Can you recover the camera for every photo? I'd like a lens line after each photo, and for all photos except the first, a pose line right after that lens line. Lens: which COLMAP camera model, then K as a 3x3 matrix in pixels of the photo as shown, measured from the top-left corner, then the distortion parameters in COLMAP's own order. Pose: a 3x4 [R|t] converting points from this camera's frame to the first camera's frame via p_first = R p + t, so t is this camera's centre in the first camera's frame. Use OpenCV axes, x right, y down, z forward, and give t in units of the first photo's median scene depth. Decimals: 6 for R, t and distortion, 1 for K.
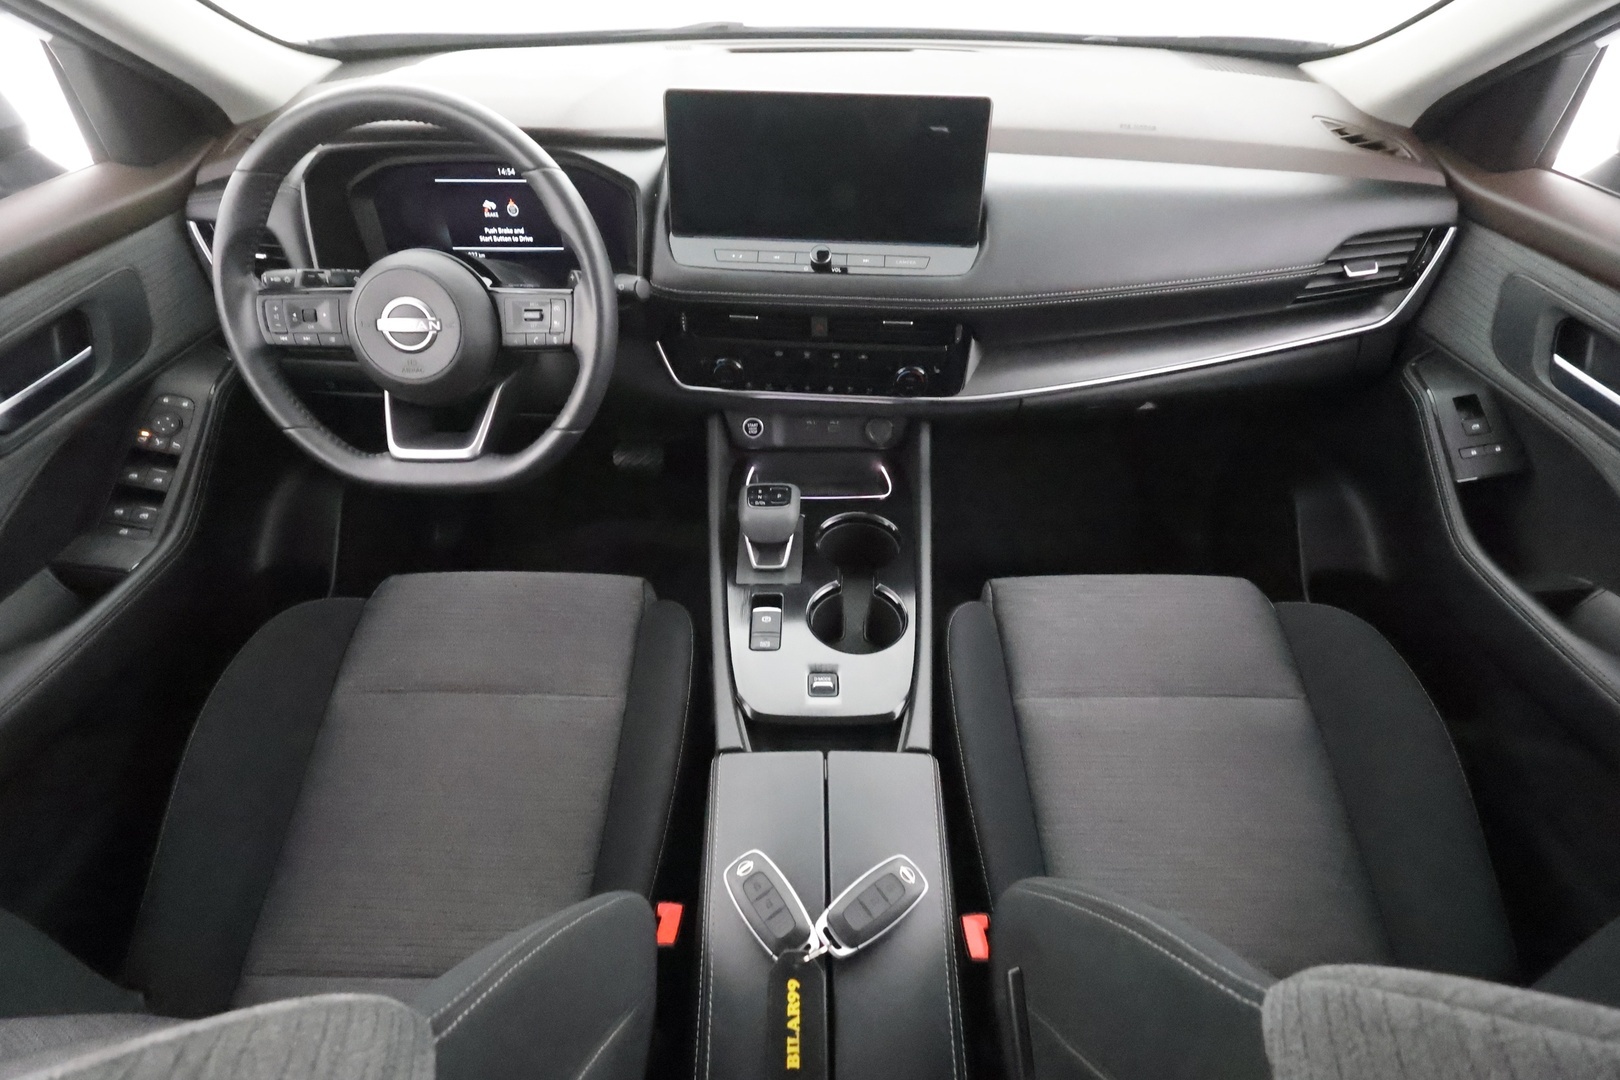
lens RADIAL K [[762.5, 0, 810.5], [0, 762.5, 545.7], [0, 0, 1]] dist [0.001272, 0.001193]
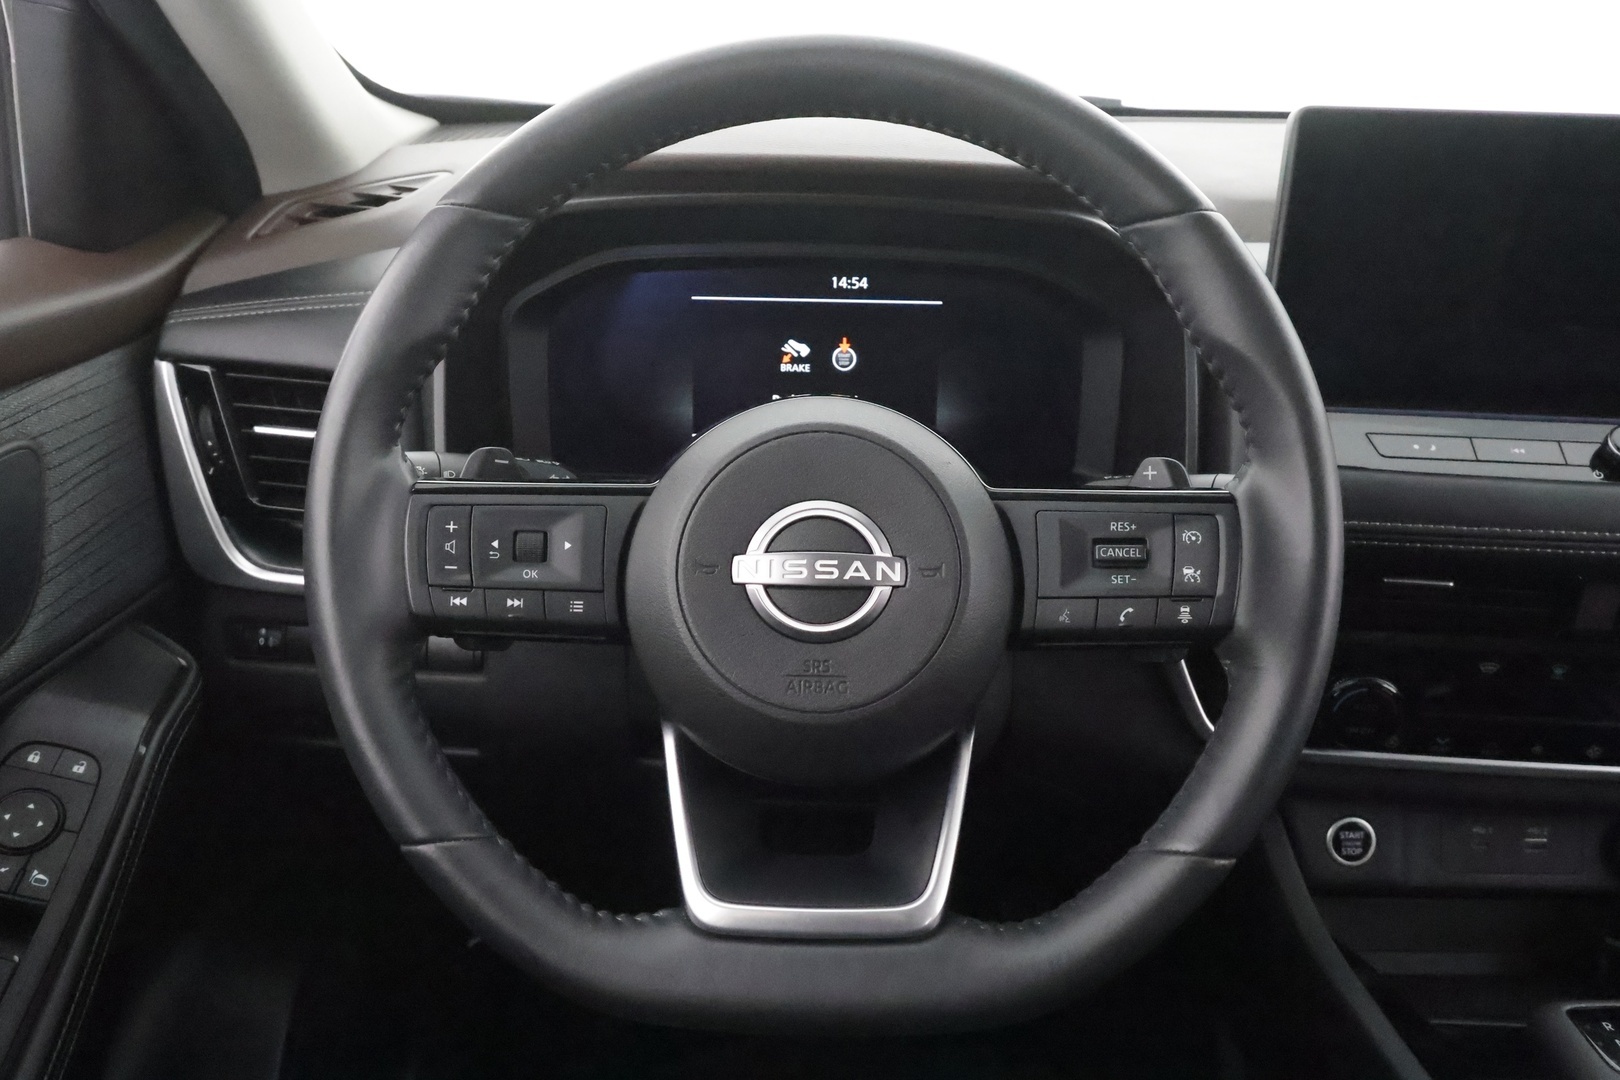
lens RADIAL K [[1290.7, 0, 810.0], [0, 1290.7, 540.0], [0, 0, 1]] dist [0.002640, -0.005284]
pose [[0.999746, 0.016196, 0.015684, -0.458040], [-0.009510, 0.933687, -0.357965, -0.062327], [-0.020441, 0.357725, 0.933603, 0.335776]]
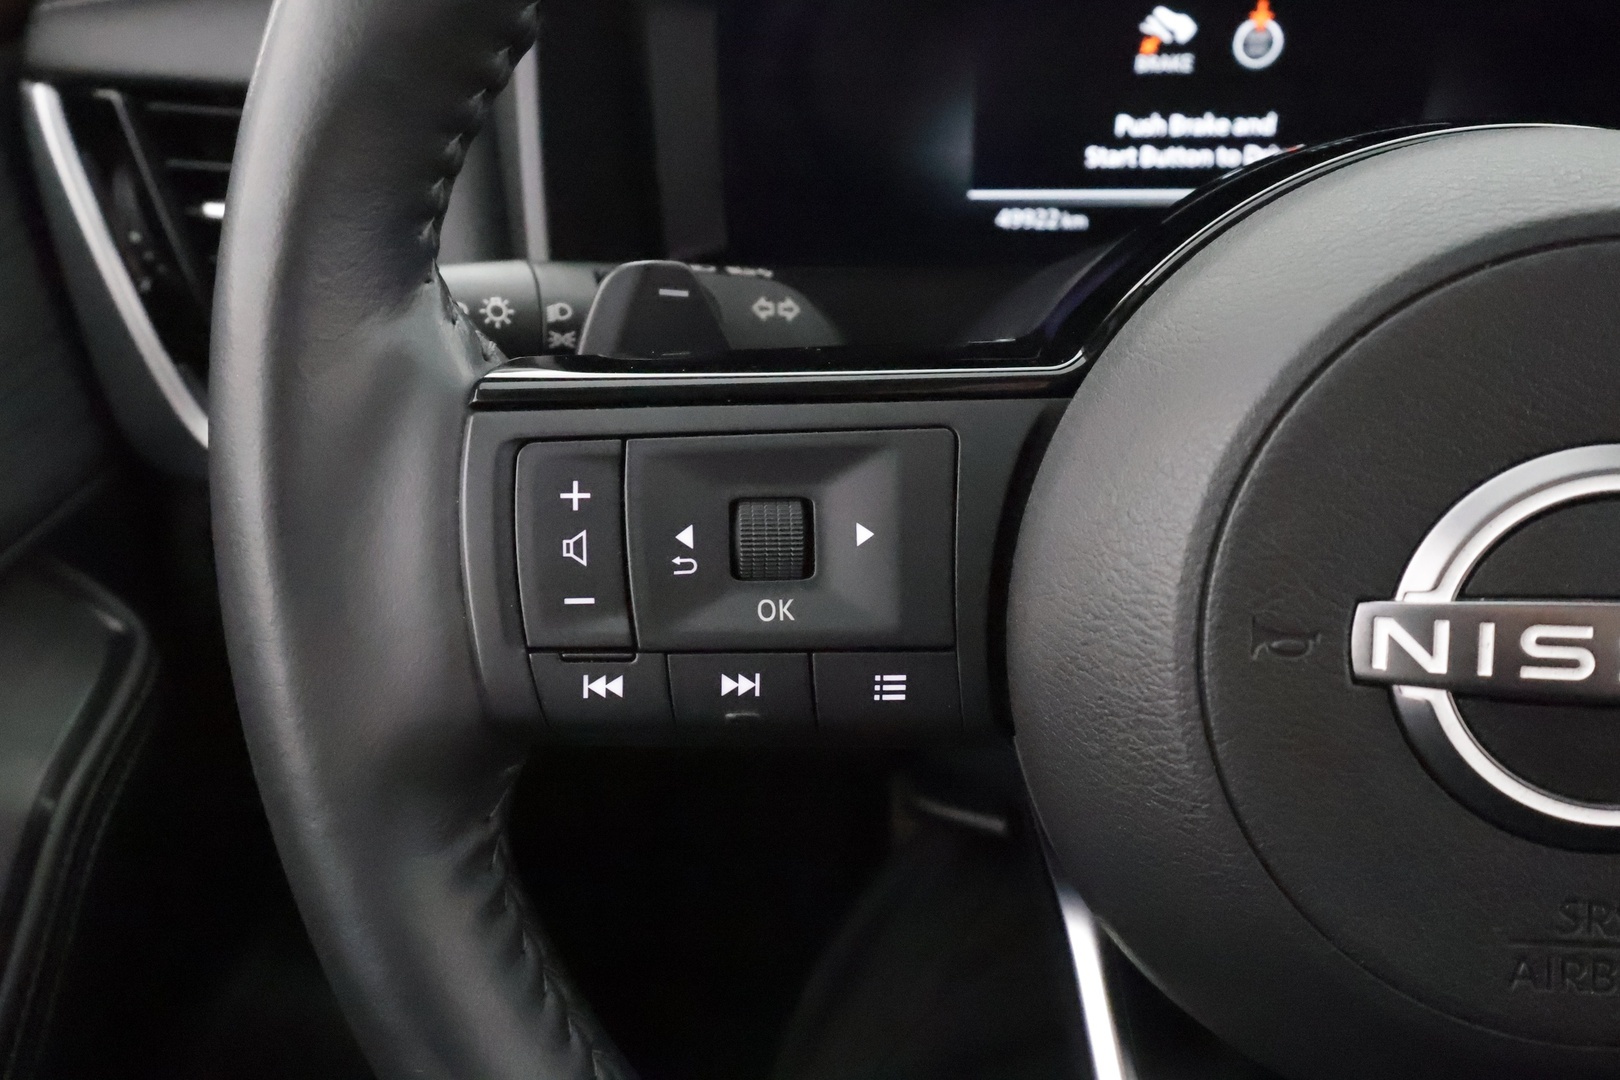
lens RADIAL K [[1290.7, 0, 810.0], [0, 1290.7, 540.0], [0, 0, 1]] dist [0.002640, -0.005284]
pose [[0.997689, 0.012671, -0.066754, -0.550842], [-0.022888, 0.987713, -0.154596, -0.227868], [0.063975, 0.155767, 0.985720, 0.649073]]
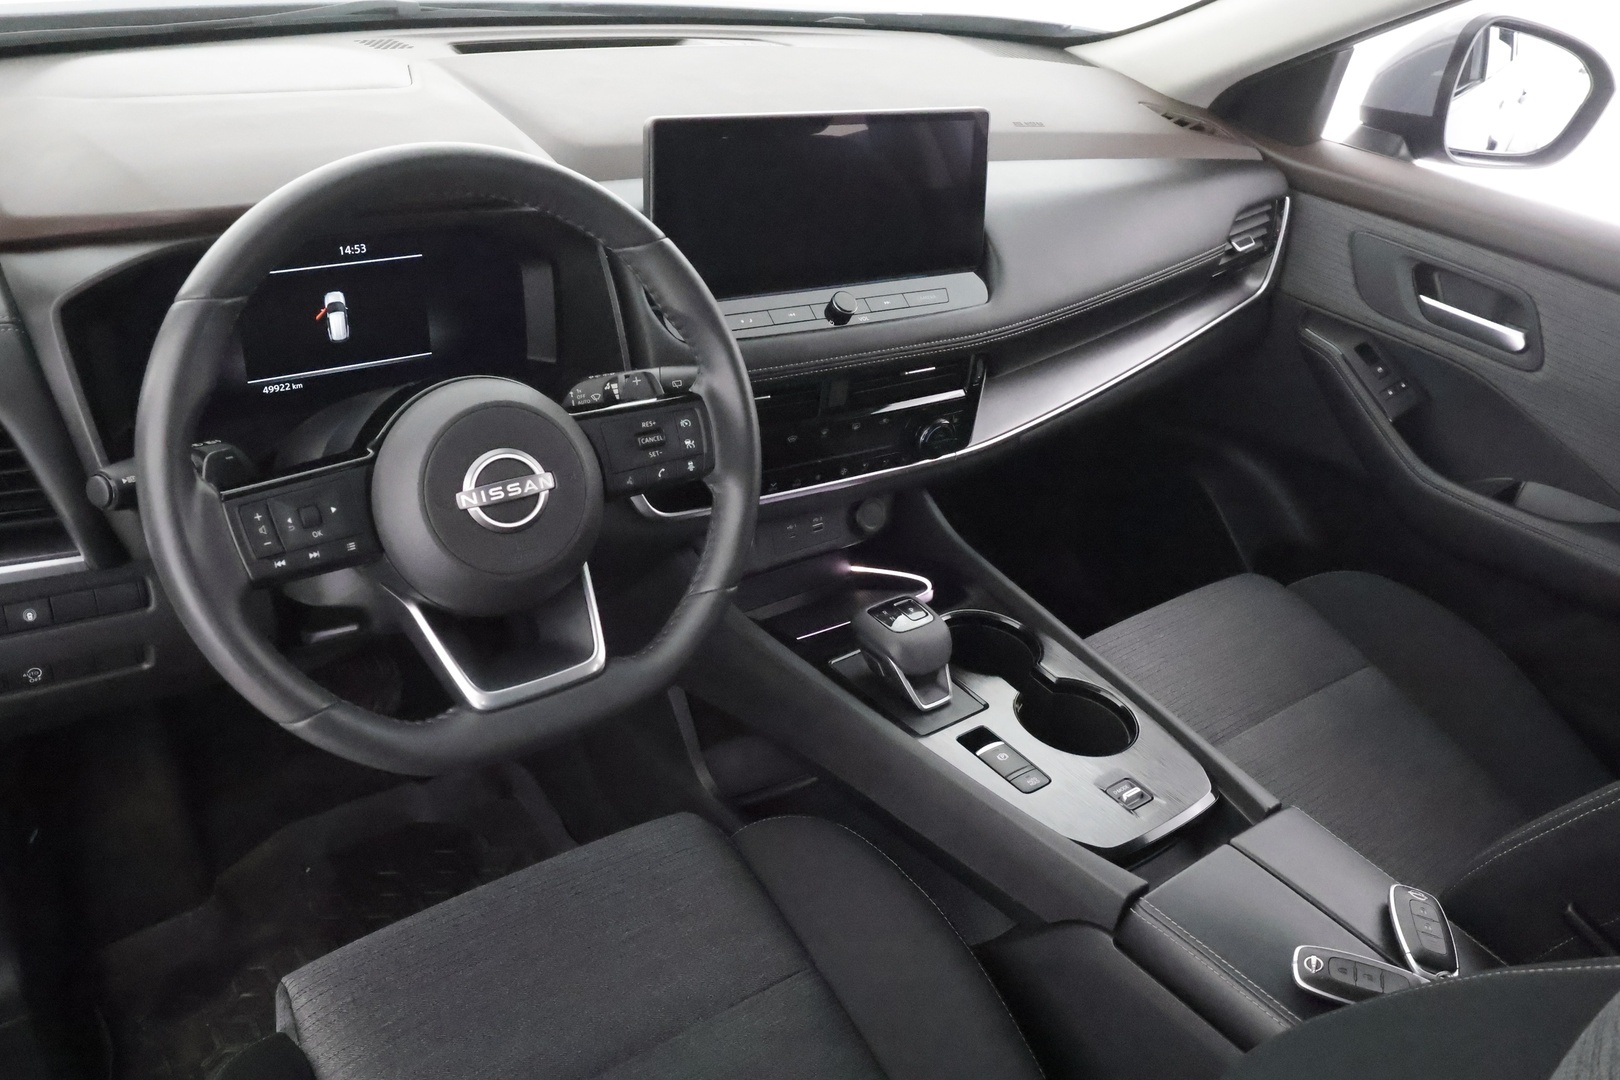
lens RADIAL K [[1290.7, 0, 810.0], [0, 1290.7, 540.0], [0, 0, 1]] dist [0.002640, -0.005284]
pose [[0.788513, -0.241055, 0.565808, -0.802591], [0.326756, 0.943601, -0.053361, -0.092447], [-0.521034, 0.226957, 0.822808, -0.010561]]
